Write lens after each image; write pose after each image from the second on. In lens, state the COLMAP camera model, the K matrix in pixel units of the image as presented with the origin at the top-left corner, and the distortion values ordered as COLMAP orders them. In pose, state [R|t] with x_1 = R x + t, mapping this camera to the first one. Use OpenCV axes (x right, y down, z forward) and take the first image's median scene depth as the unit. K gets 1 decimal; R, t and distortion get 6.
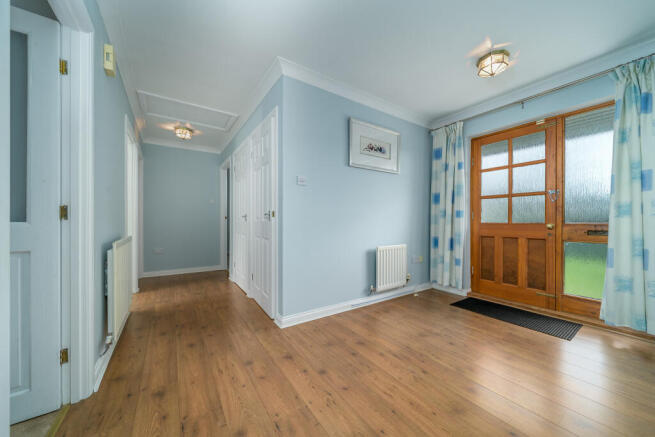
lens RADIAL K [[235.4, 0, 325.5], [0, 235.4, 216.5], [0, 0, 1]] dist [-0.000572, -0.000027]
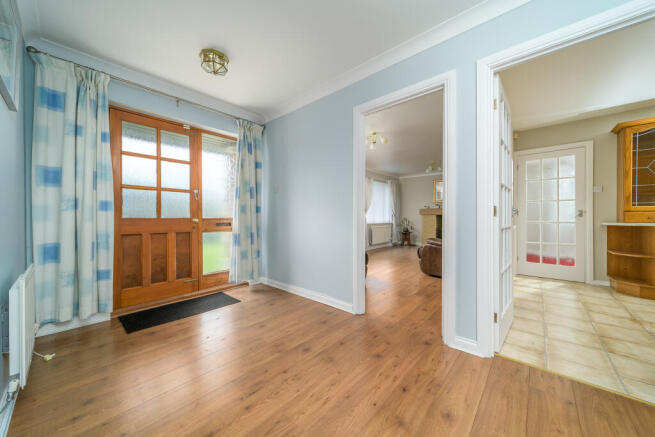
lens RADIAL K [[235.4, 0, 325.5], [0, 235.4, 216.5], [0, 0, 1]] dist [-0.000572, -0.000027]
pose [[-0.251763, -0.000240, 0.967789, -0.318674], [-0.020879, 0.999769, -0.005183, 0.012583], [-0.967564, -0.021511, -0.251710, 0.623680]]
